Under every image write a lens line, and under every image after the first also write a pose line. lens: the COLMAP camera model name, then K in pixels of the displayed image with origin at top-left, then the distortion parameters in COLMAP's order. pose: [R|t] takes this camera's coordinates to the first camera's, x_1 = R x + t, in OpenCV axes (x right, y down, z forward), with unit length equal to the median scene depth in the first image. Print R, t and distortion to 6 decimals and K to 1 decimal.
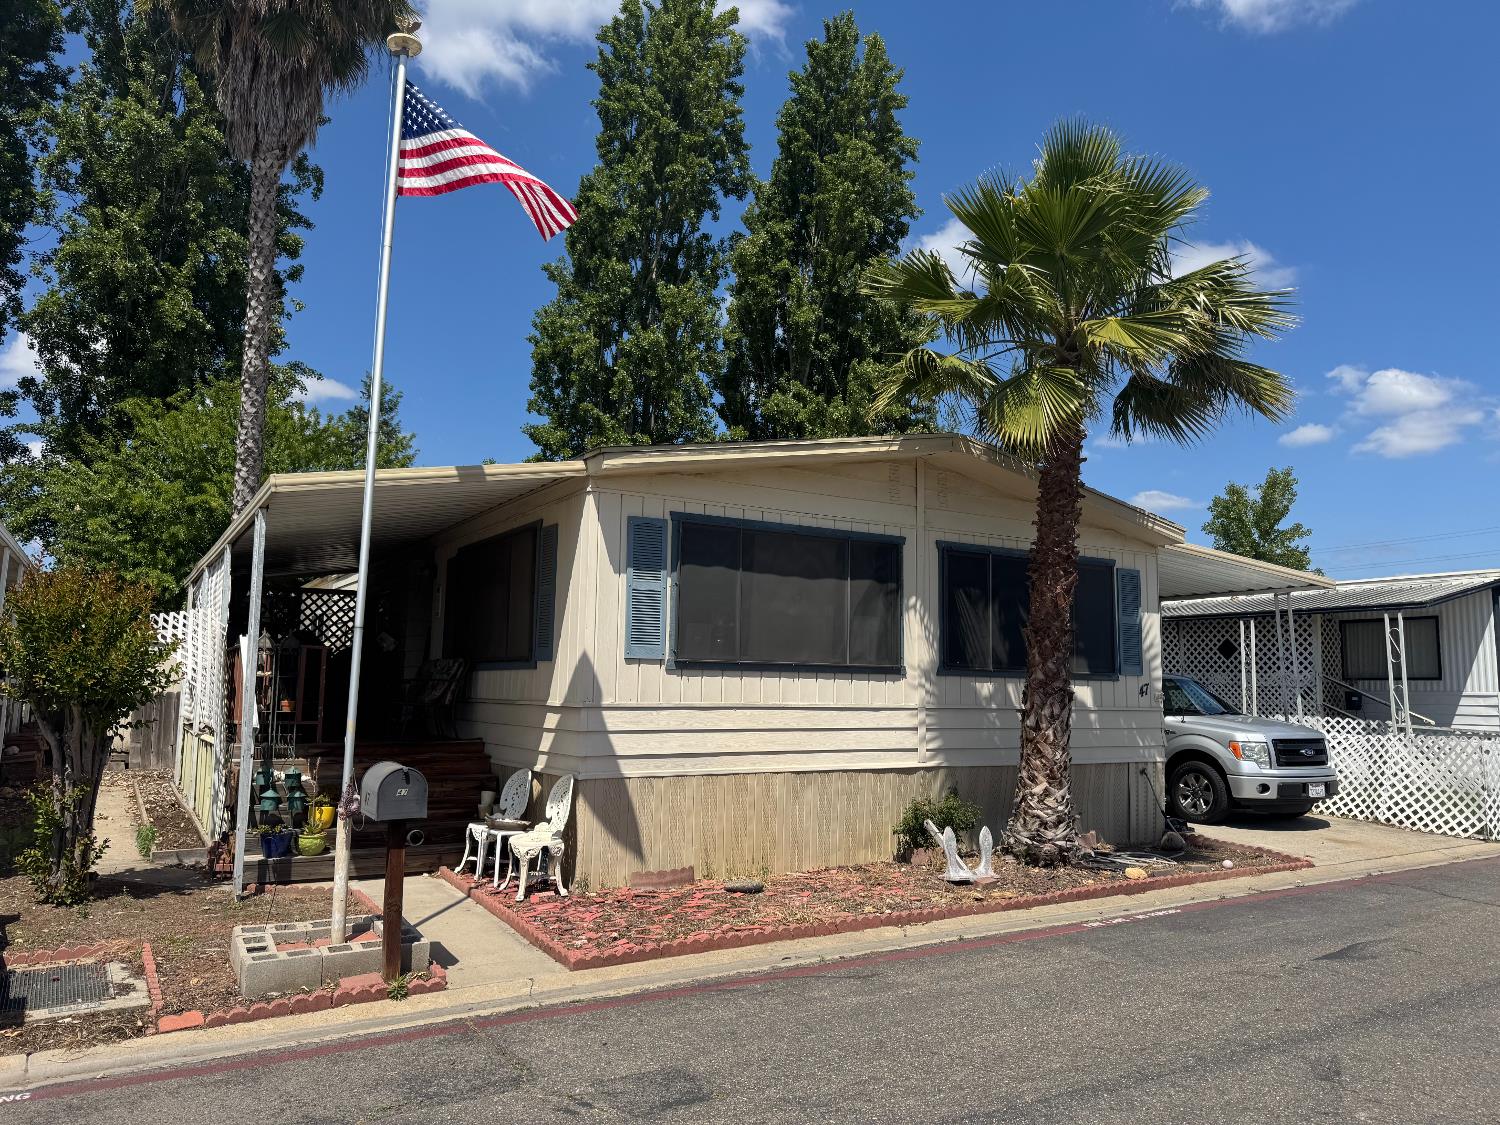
lens RADIAL K [[1025.9, 0, 750.0], [0, 1025.9, 562.5], [0, 0, 1]] dist [0.133678, -0.190964]
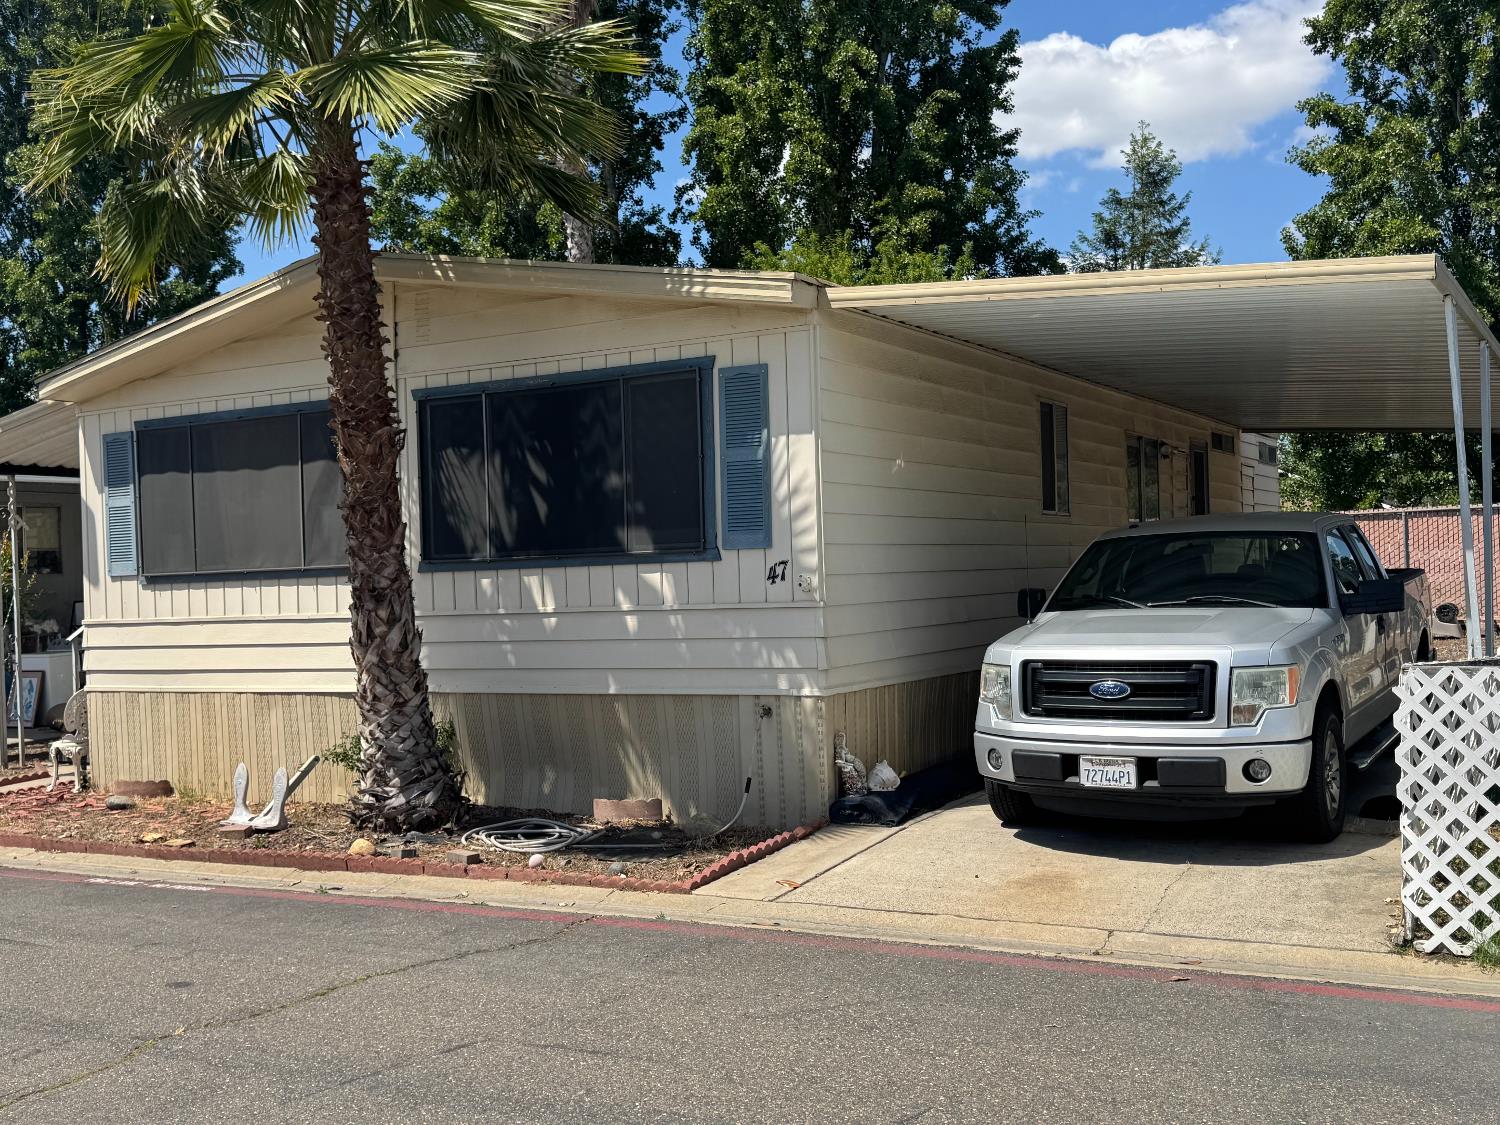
lens RADIAL K [[1493.4, 0, 750.0], [0, 1493.4, 562.5], [0, 0, 1]] dist [0.203478, -0.392903]
pose [[0.485127, -0.039447, -0.873553, 1.335765], [0.145979, 0.988617, 0.036426, 0.103665], [0.862173, -0.145191, 0.485363, 0.721500]]
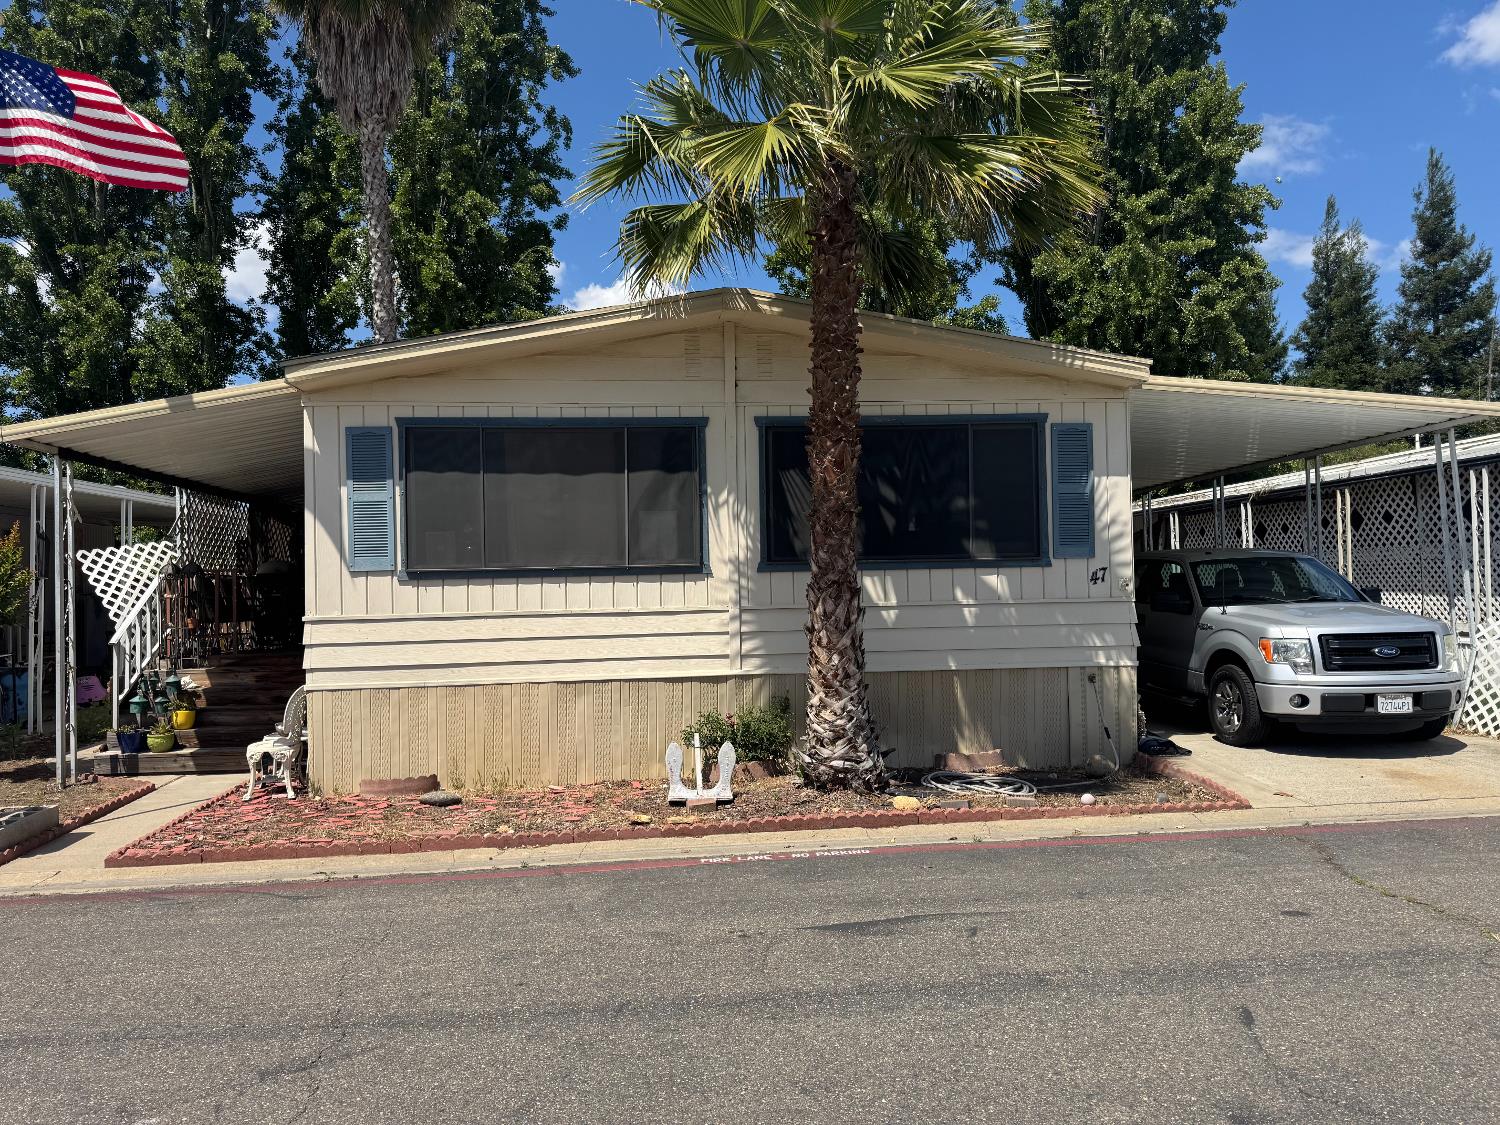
lens RADIAL K [[1025.9, 0, 750.0], [0, 1025.9, 562.5], [0, 0, 1]] dist [0.133678, -0.190964]
pose [[0.900114, -0.047323, -0.433077, 0.589791], [0.086975, 0.993591, 0.072200, 0.040327], [0.426884, -0.102655, 0.898461, 0.229966]]
